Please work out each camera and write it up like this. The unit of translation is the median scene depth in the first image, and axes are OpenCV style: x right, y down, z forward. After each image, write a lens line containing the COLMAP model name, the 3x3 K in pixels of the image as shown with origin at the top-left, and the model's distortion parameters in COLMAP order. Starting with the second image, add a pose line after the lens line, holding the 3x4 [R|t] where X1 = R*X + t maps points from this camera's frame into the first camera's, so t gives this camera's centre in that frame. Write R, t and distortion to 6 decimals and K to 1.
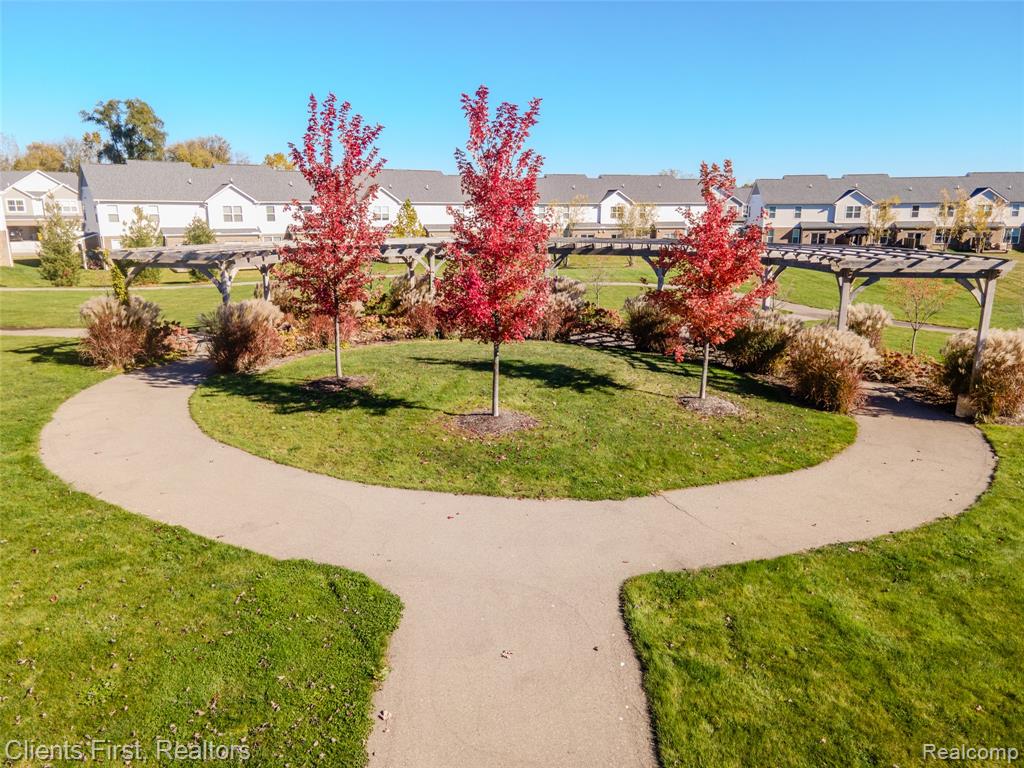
lens RADIAL K [[743.7, 0, 511.9], [0, 743.7, 383.3], [0, 0, 1]] dist [0.027896, 0.014308]
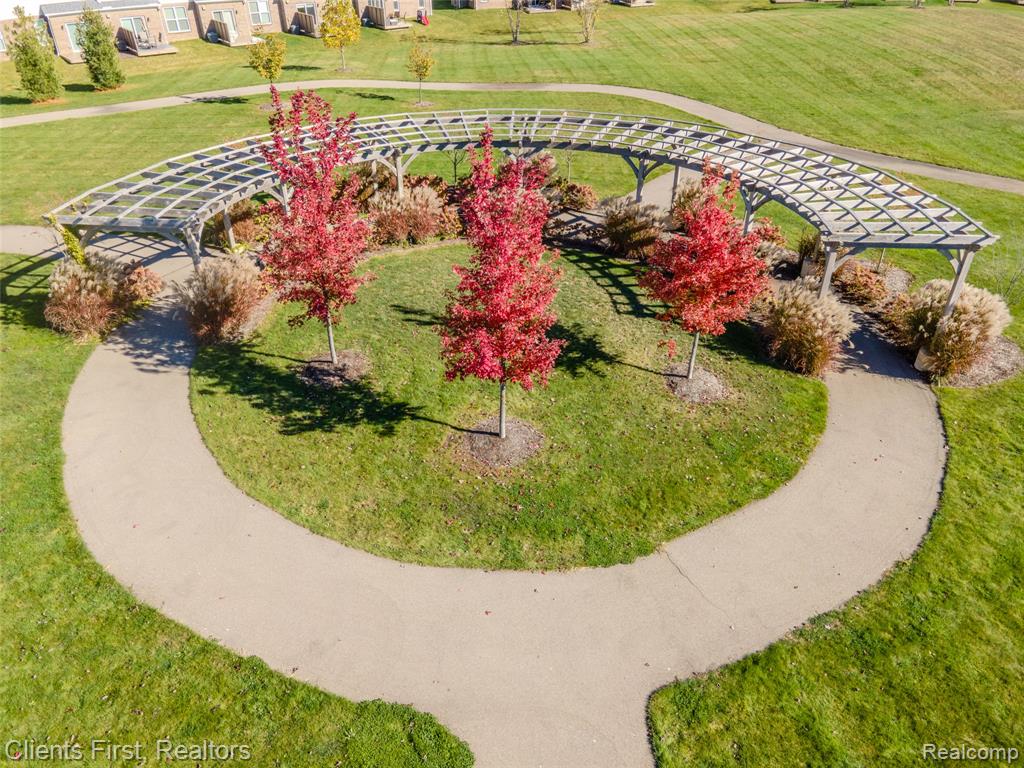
lens RADIAL K [[743.7, 0, 510.8], [0, 743.7, 384.4], [0, 0, 1]] dist [0.027896, 0.014308]
pose [[0.996478, -0.044939, 0.070802, -0.088812], [0.018384, 0.940819, 0.338410, -0.417479], [-0.081819, -0.335917, 0.938331, 0.035286]]
